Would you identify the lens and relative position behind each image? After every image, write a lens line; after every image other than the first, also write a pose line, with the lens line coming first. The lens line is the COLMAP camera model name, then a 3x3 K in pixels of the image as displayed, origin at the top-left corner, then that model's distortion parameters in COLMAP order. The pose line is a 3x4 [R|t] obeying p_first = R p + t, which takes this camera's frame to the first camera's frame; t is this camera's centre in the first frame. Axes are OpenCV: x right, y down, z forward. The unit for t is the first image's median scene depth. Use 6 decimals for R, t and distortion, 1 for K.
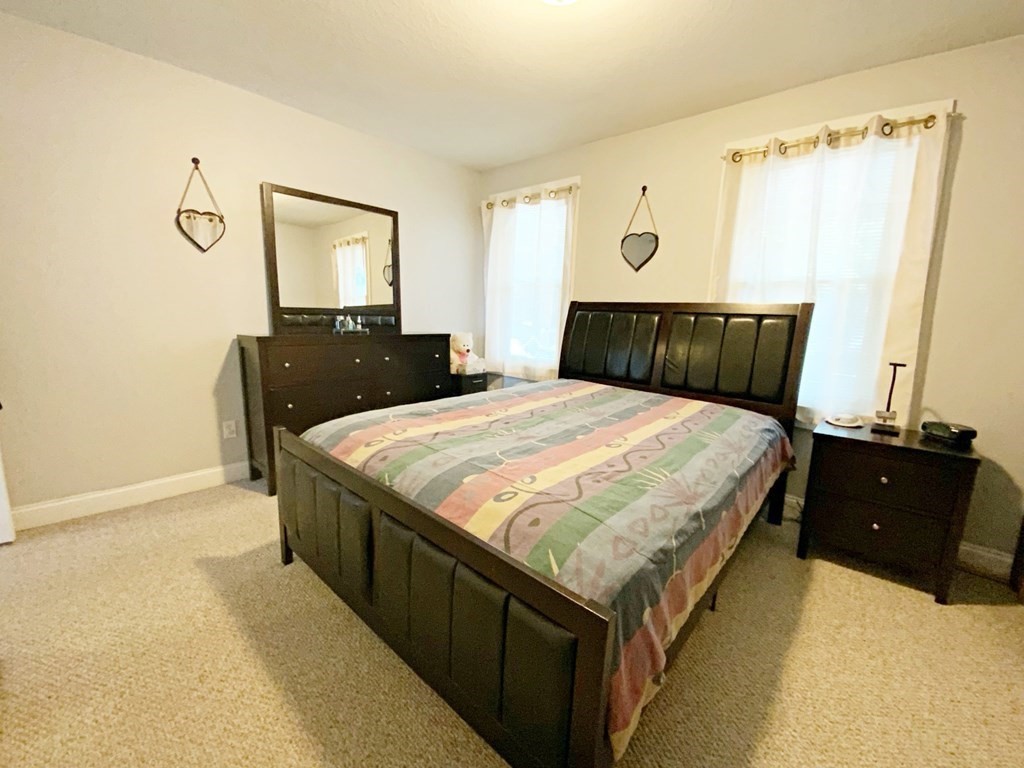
lens RADIAL K [[419.7, 0, 514.1], [0, 419.7, 379.6], [0, 0, 1]] dist [0.000337, -0.012502]
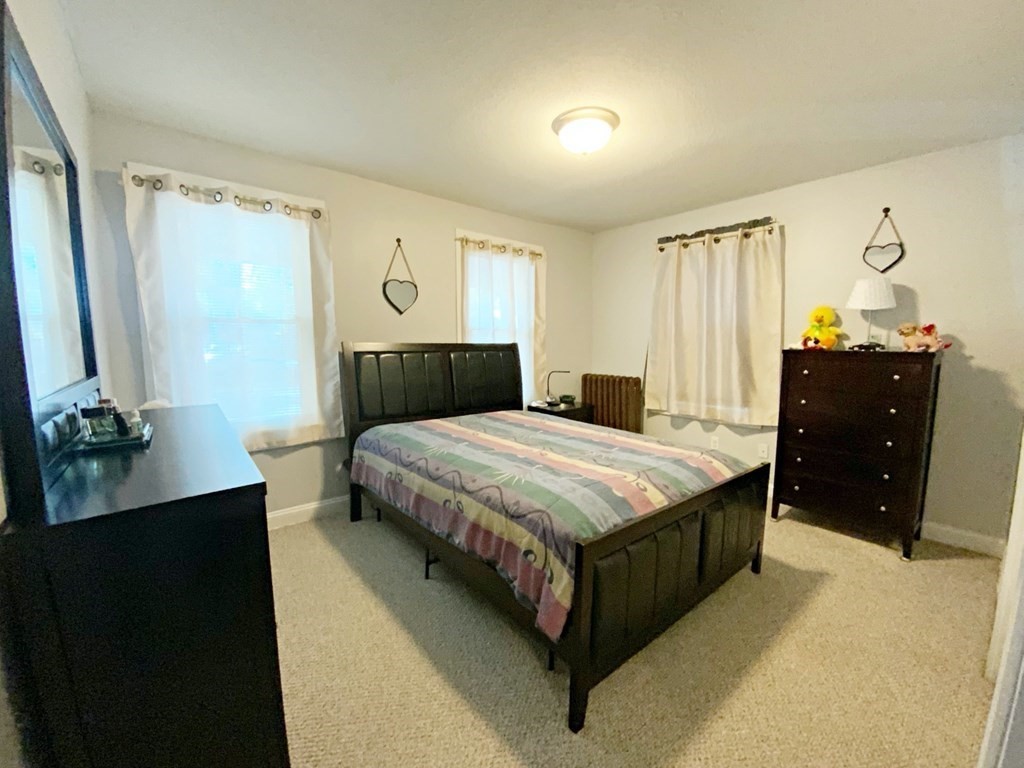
lens RADIAL K [[419.7, 0, 514.1], [0, 419.7, 379.6], [0, 0, 1]] dist [0.000337, -0.012502]
pose [[0.149302, -0.099455, 0.983777, -1.085372], [0.168413, 0.982949, 0.073812, -0.191467], [-0.974344, 0.154661, 0.163505, 0.851711]]
